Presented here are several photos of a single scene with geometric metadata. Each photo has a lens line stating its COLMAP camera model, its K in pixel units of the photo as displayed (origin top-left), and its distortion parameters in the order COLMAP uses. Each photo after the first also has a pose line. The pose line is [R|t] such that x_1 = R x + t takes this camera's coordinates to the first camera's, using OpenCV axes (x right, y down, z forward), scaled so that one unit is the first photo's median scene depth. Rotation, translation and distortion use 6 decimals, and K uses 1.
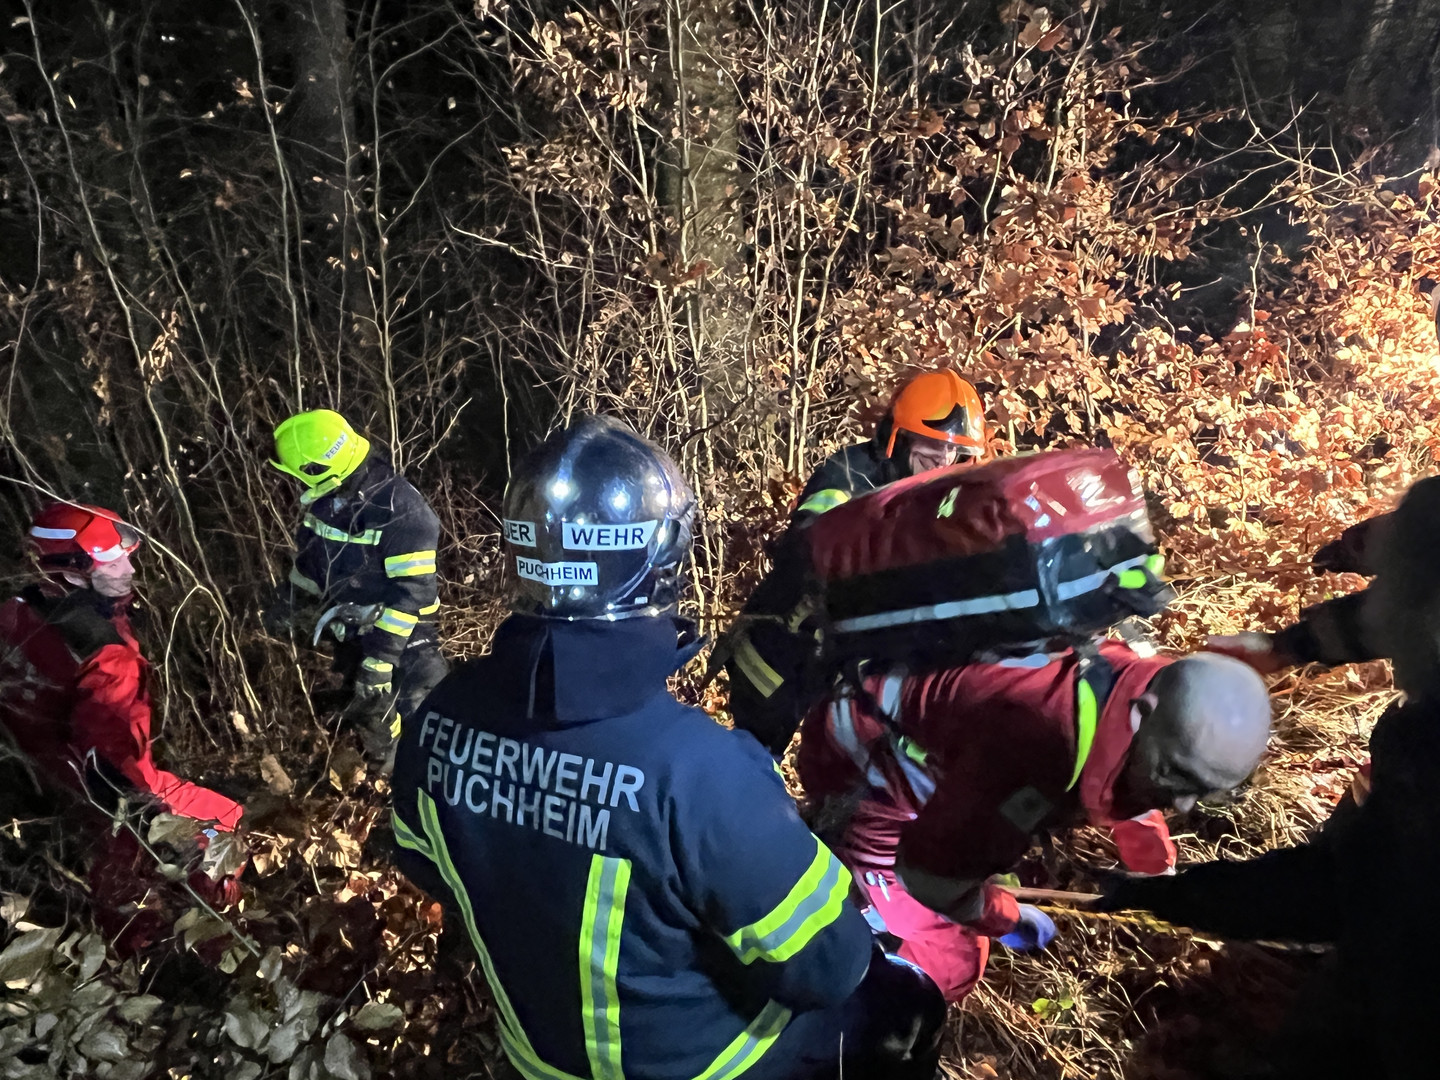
lens RADIAL K [[1030.8, 0, 720.0], [0, 1030.8, 540.0], [0, 0, 1]] dist [0.037364, -0.042619]
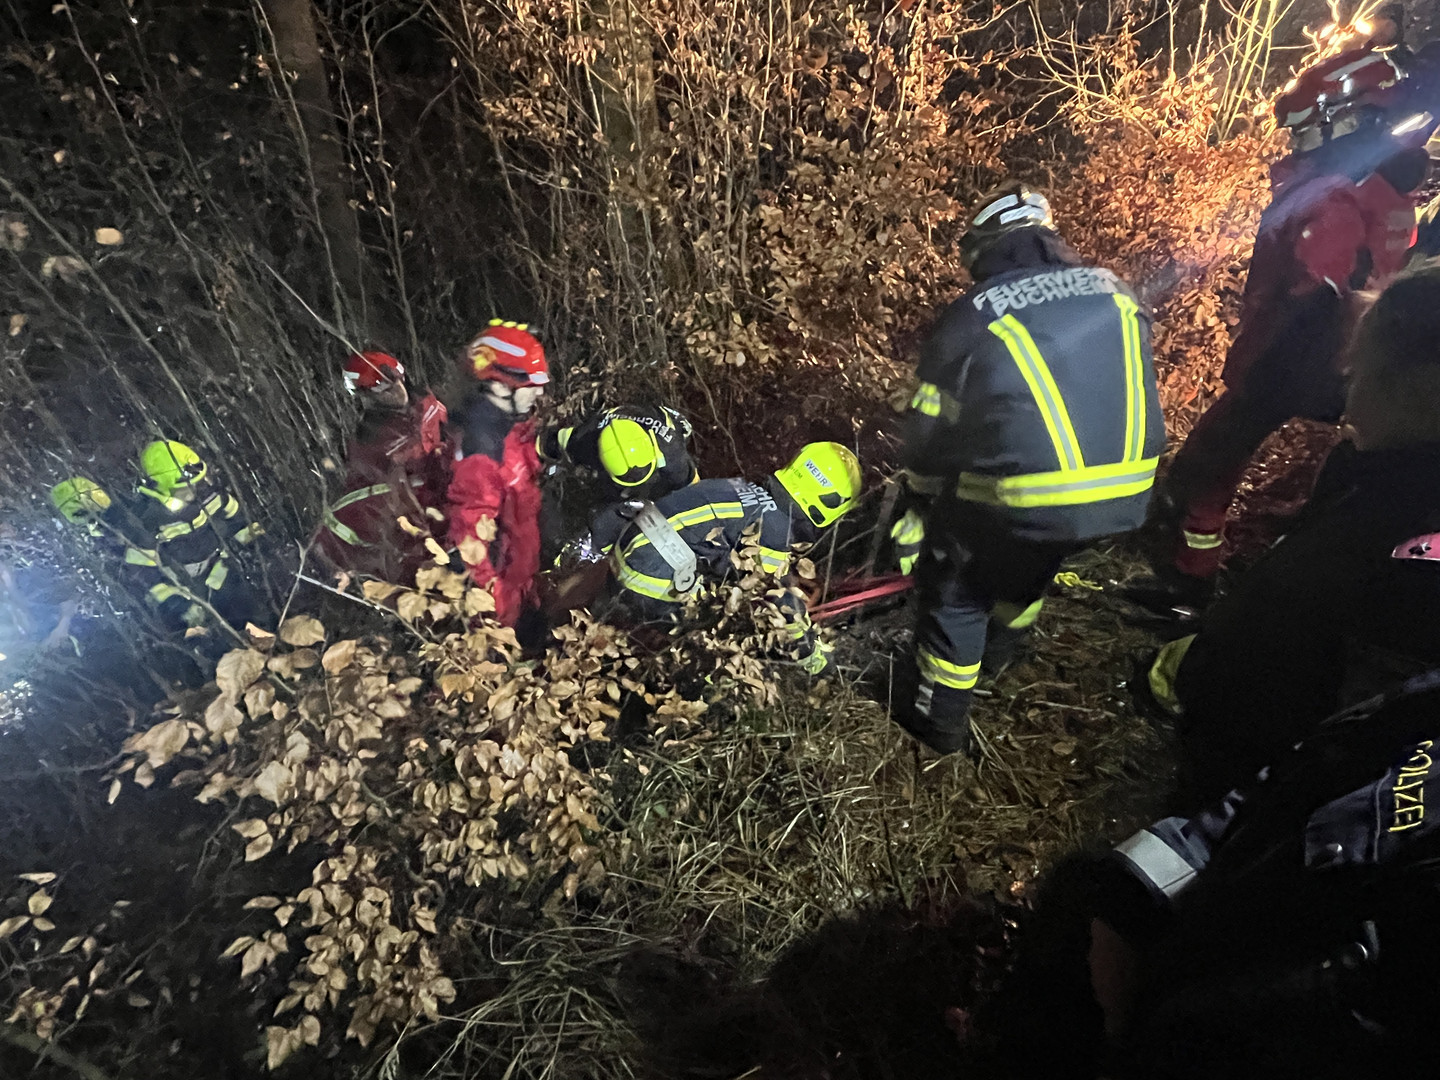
lens RADIAL K [[807.0, 0, 720.0], [0, 807.0, 540.0], [0, 0, 1]] dist [-0.001797, -0.001168]
pose [[0.991499, -0.094158, 0.089803, -0.059874], [0.080215, 0.985742, 0.147916, 0.028827], [-0.102450, -0.139455, 0.984914, -0.079646]]
